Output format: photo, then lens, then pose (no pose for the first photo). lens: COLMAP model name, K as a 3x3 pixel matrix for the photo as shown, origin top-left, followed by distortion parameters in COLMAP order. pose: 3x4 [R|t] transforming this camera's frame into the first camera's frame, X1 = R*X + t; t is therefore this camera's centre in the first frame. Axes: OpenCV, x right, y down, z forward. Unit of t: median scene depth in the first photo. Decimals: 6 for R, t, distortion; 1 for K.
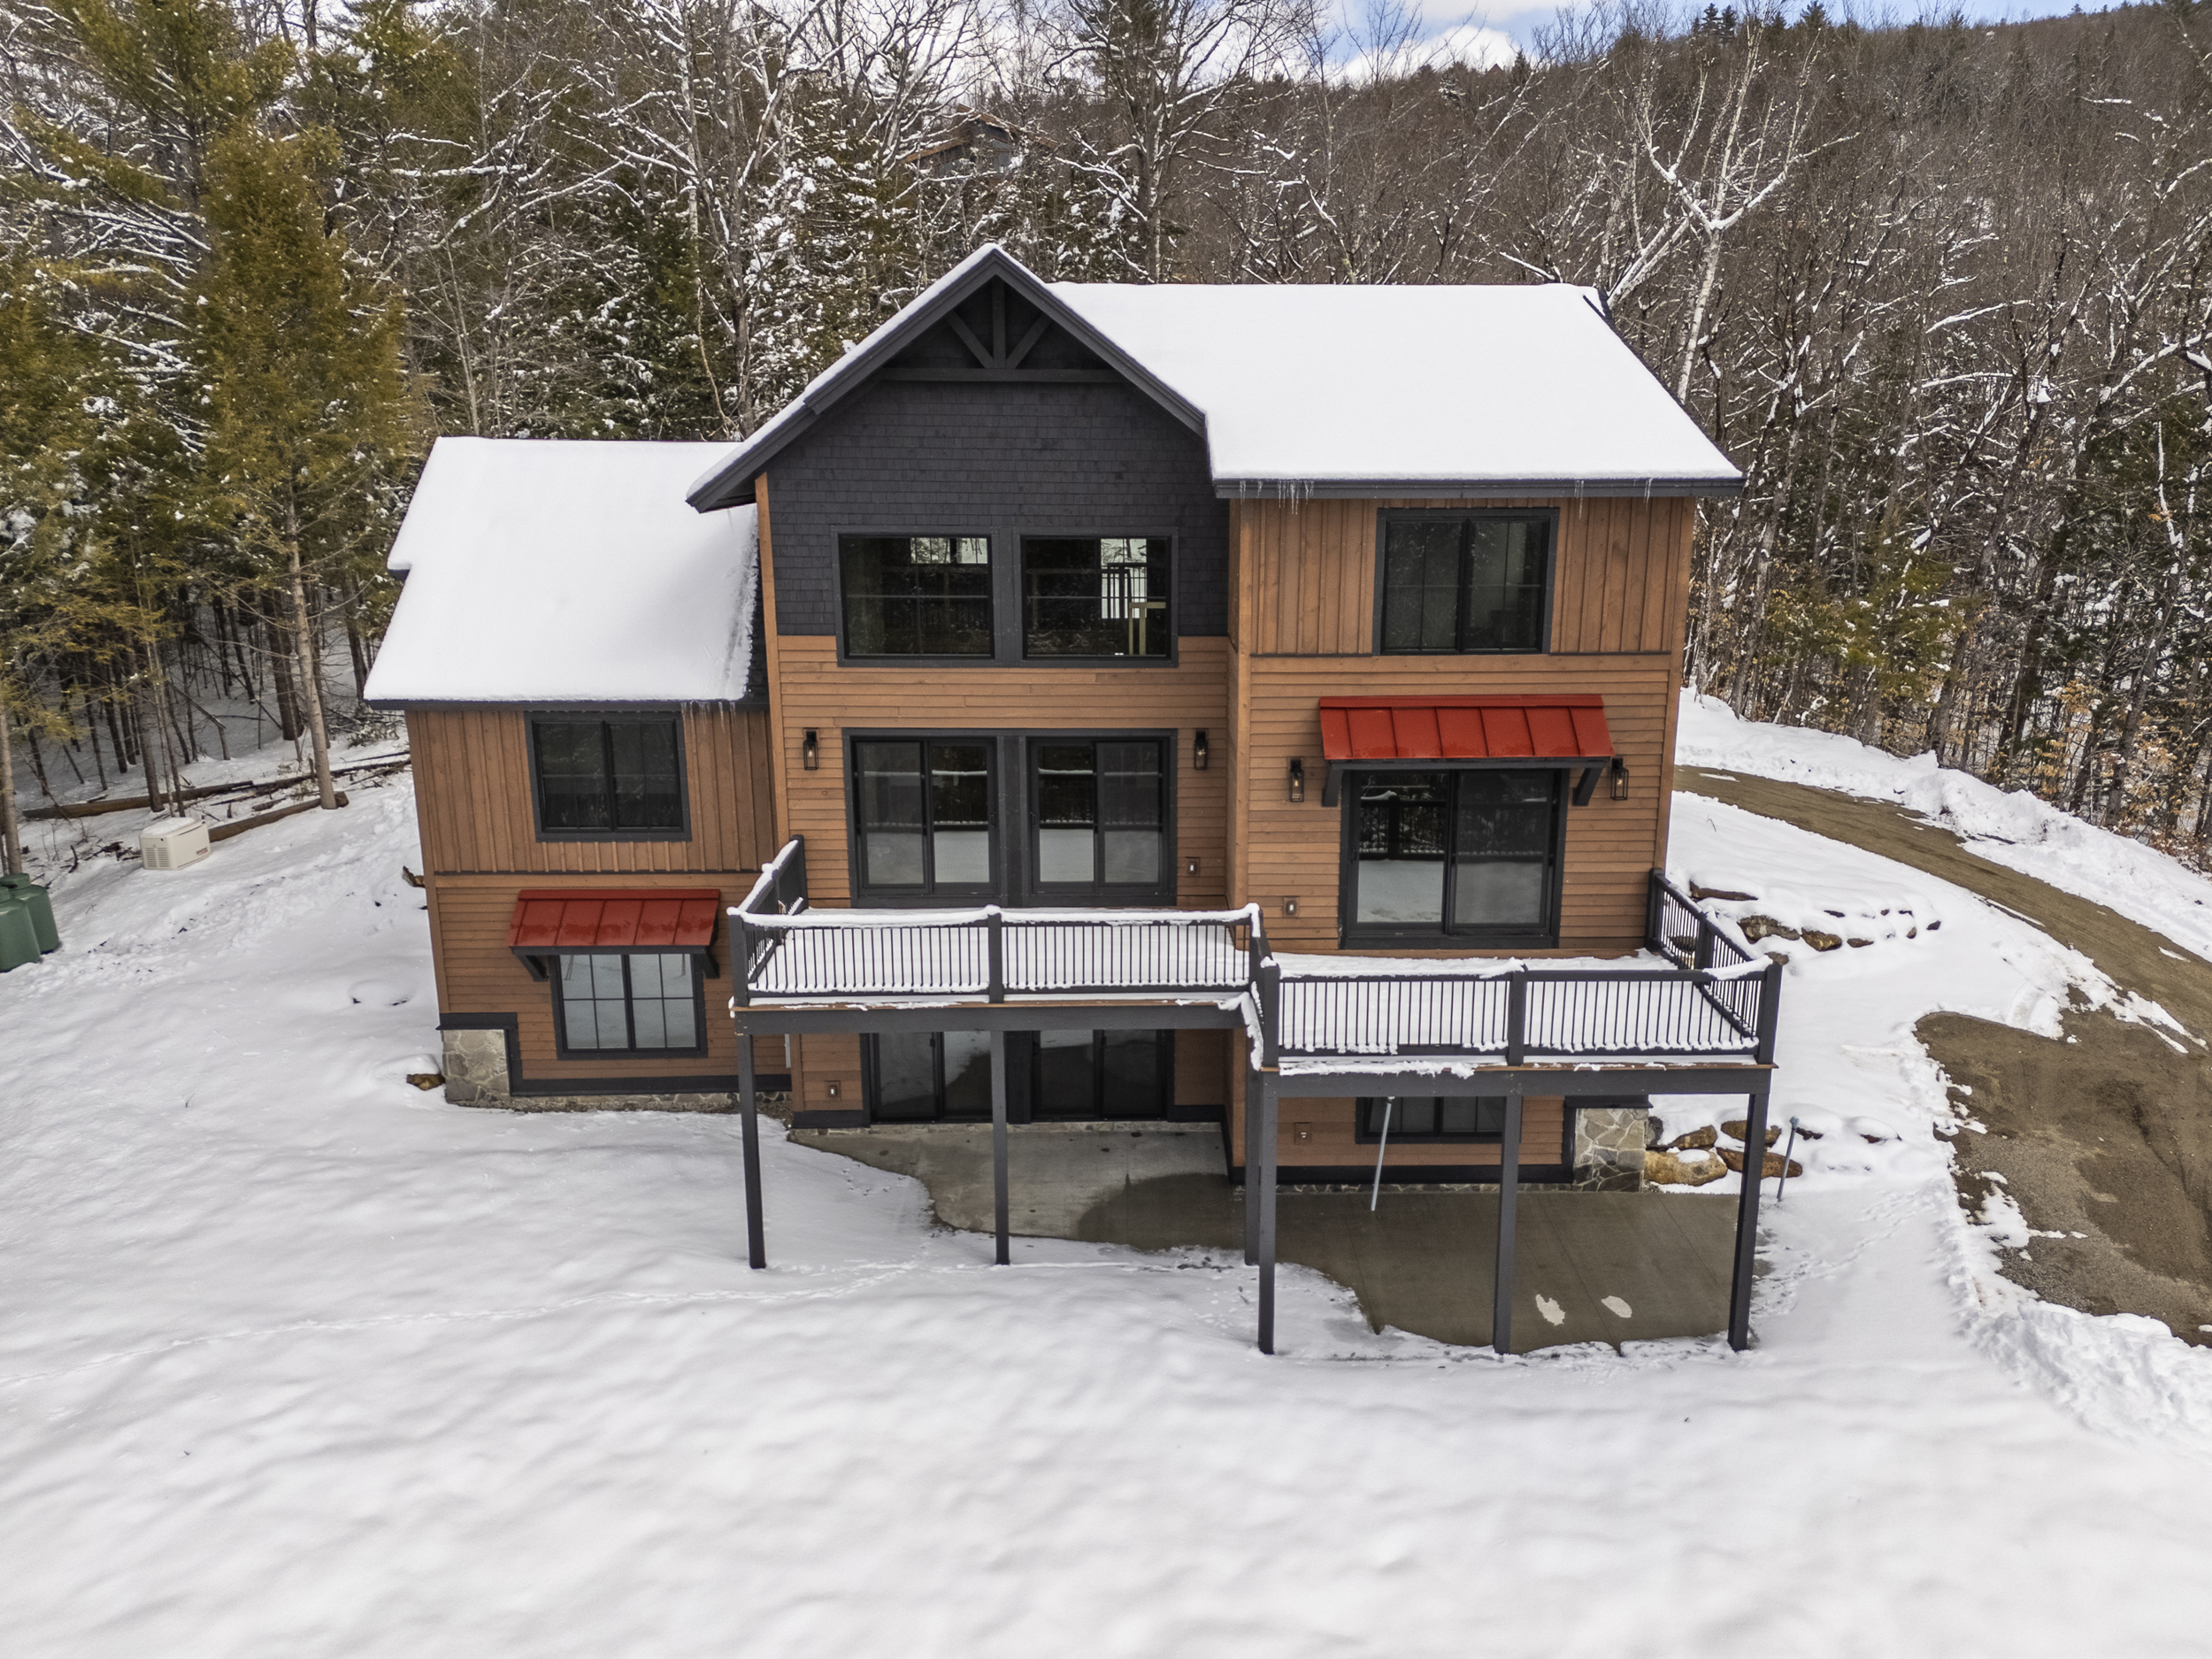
lens RADIAL K [[1606.4, 0, 1163.2], [0, 1606.4, 818.5], [0, 0, 1]] dist [0.058490, -0.042408]
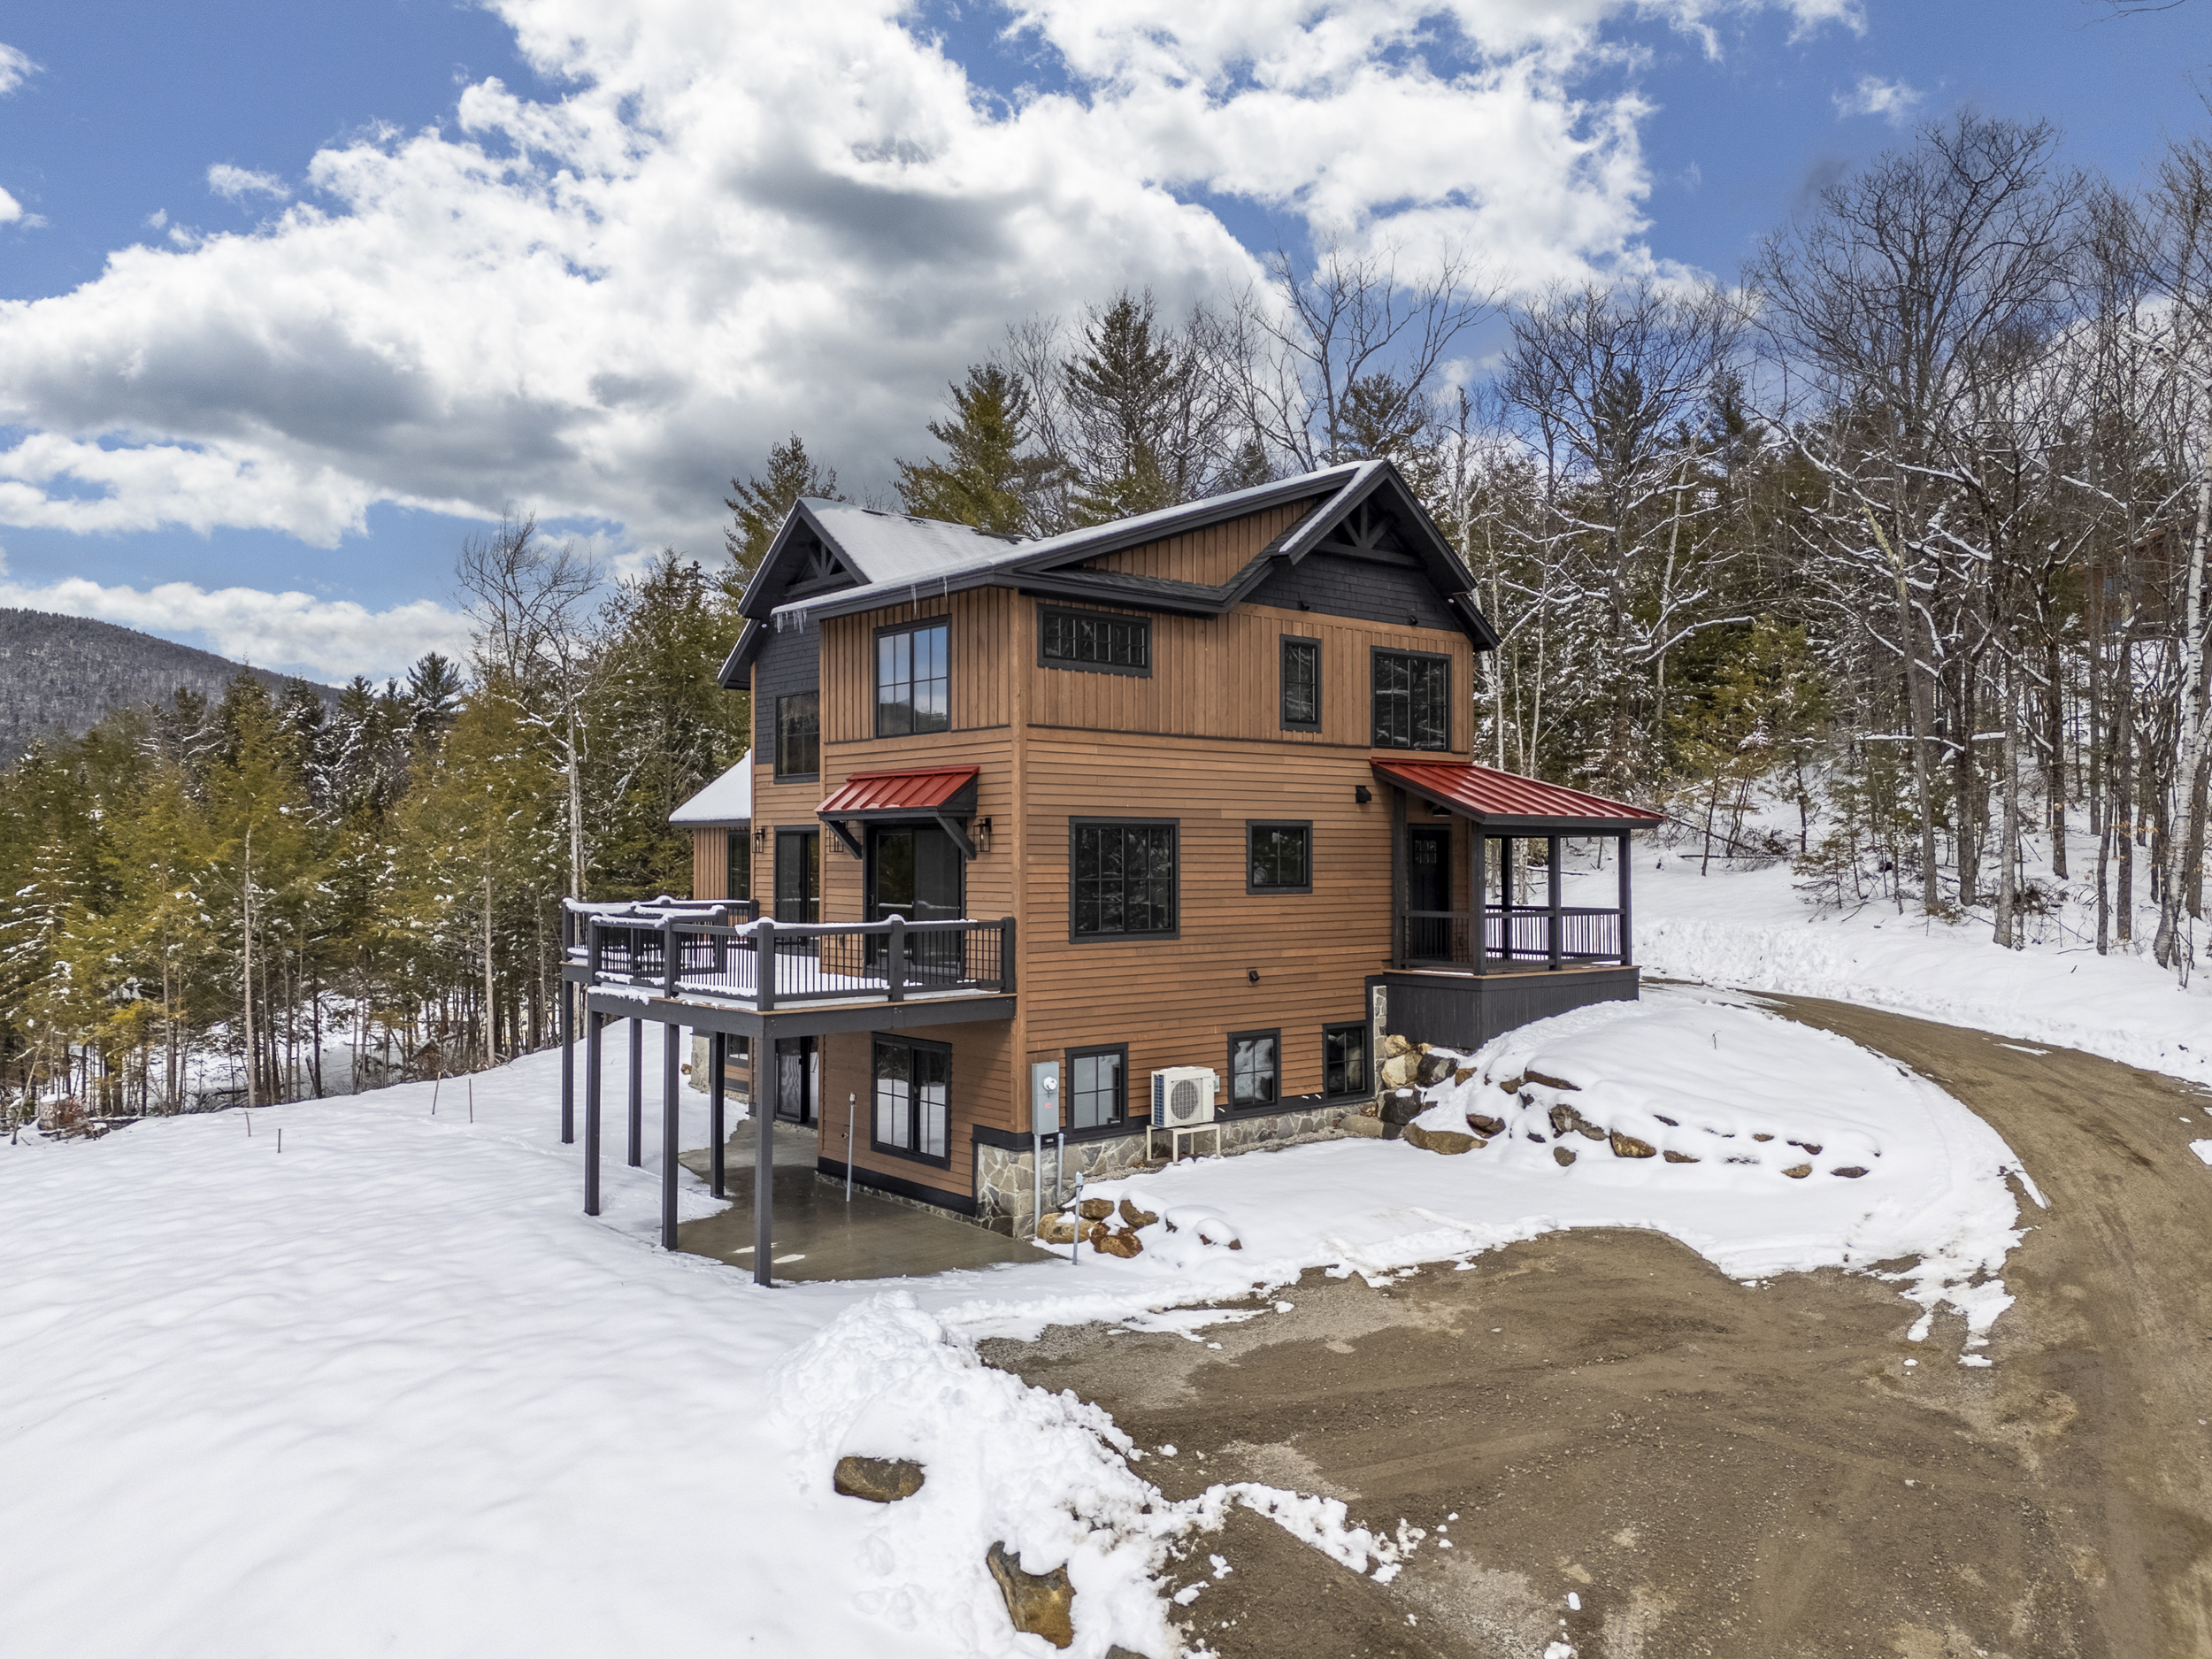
lens RADIAL K [[1583.0, 0, 1186.0], [0, 1583.0, 836.8], [0, 0, 1]] dist [0.097501, -0.191789]
pose [[0.652840, -0.010877, -0.757418, 1.203994], [-0.181306, 0.968590, -0.170182, 0.139792], [0.735479, 0.248426, 0.630362, 0.382260]]
